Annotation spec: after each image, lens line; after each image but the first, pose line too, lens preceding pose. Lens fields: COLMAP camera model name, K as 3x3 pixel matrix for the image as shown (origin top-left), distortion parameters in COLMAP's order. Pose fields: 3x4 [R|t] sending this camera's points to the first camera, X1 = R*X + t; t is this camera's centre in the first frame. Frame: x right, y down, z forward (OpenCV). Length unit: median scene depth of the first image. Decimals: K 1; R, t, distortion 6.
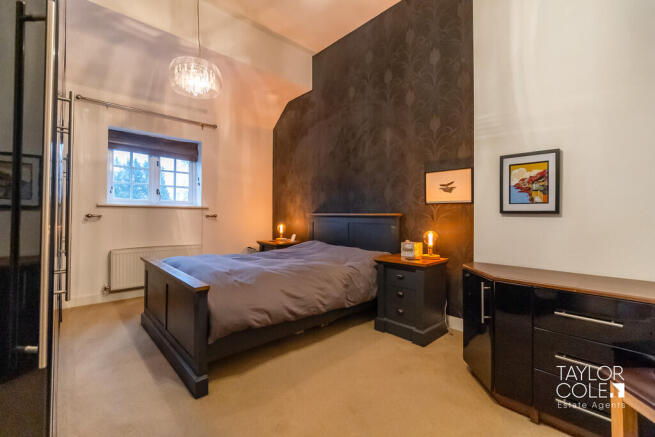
lens RADIAL K [[288.5, 0, 326.3], [0, 288.5, 215.7], [0, 0, 1]] dist [-0.000022, -0.000308]
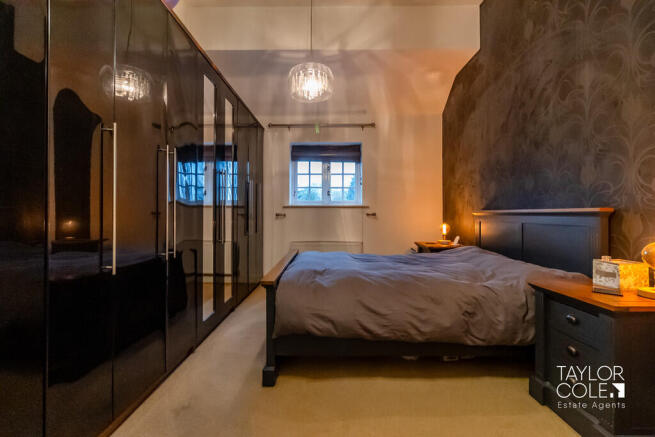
lens RADIAL K [[288.5, 0, 326.3], [0, 288.5, 215.7], [0, 0, 1]] dist [-0.000022, -0.000308]
pose [[0.726122, -0.002040, -0.687563, 0.216506], [0.004974, 0.999985, 0.002285, 0.003358], [0.687548, -0.005079, 0.726121, 0.190174]]
